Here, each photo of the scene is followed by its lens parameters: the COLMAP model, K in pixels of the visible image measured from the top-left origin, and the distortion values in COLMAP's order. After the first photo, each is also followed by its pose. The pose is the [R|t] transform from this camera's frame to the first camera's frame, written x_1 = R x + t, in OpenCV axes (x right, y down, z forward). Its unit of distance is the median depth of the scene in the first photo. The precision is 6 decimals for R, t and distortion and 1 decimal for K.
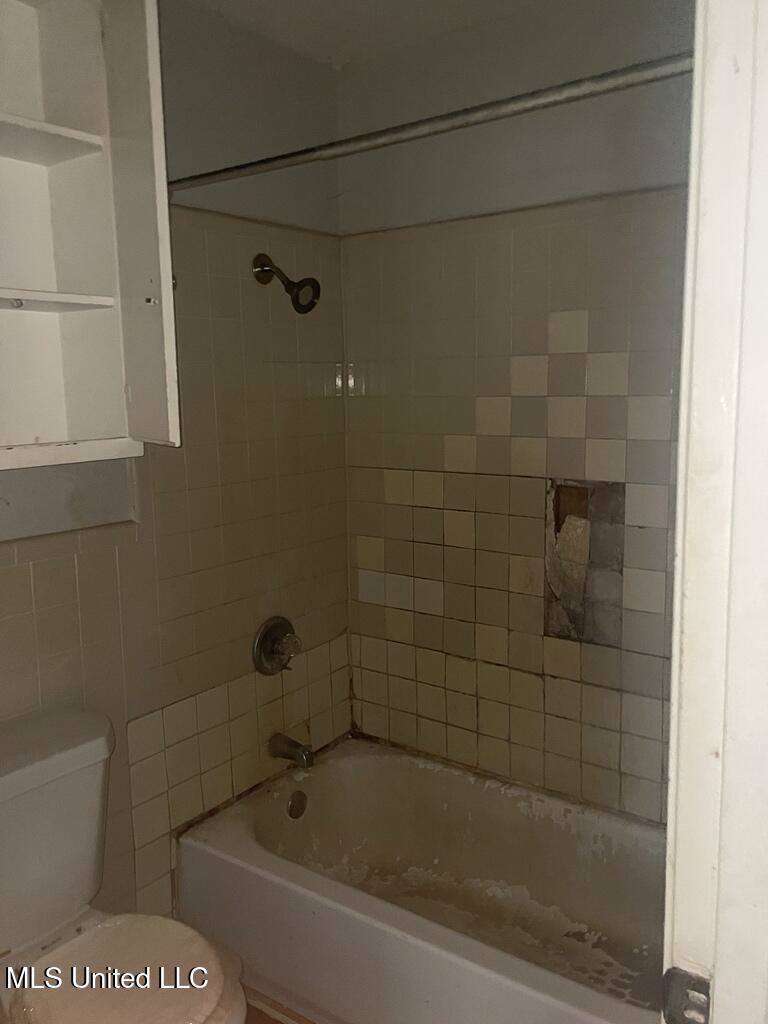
lens RADIAL K [[857.2, 0, 394.7], [0, 857.2, 513.0], [0, 0, 1]] dist [0.108334, -0.133910]
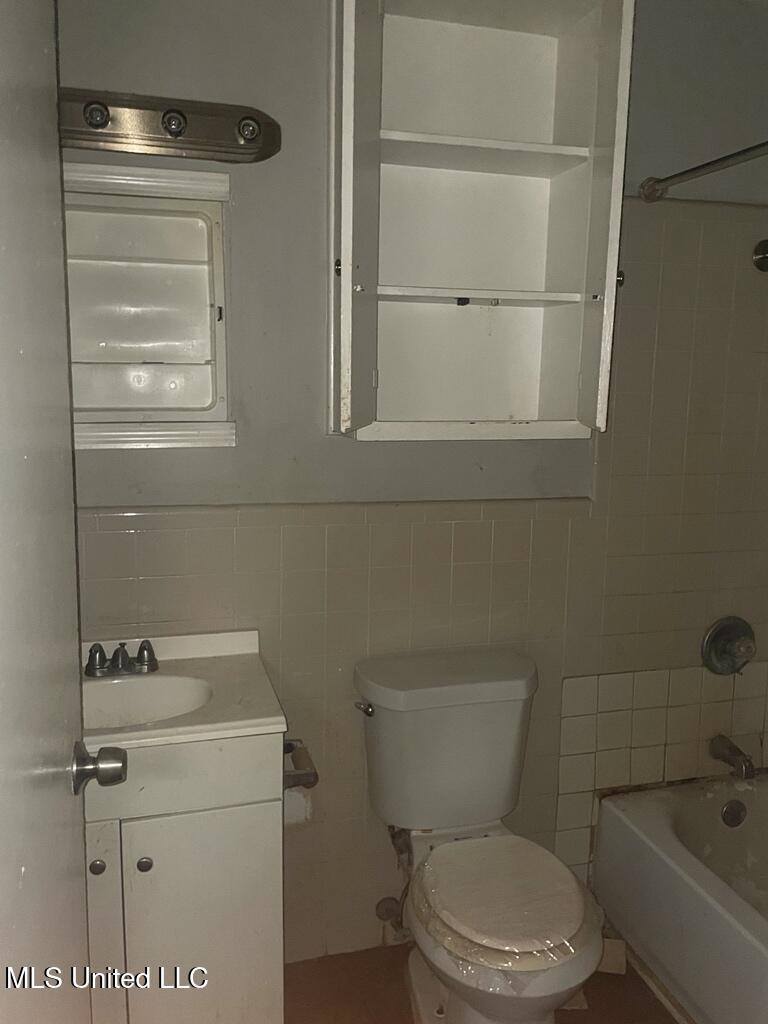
lens RADIAL K [[857.2, 0, 394.7], [0, 857.2, 513.0], [0, 0, 1]] dist [0.108334, -0.133910]
pose [[0.795216, 0.137914, -0.590433, 0.131842], [-0.127552, 0.990048, 0.059465, -0.004730], [0.592758, 0.028024, 0.804893, -0.016166]]
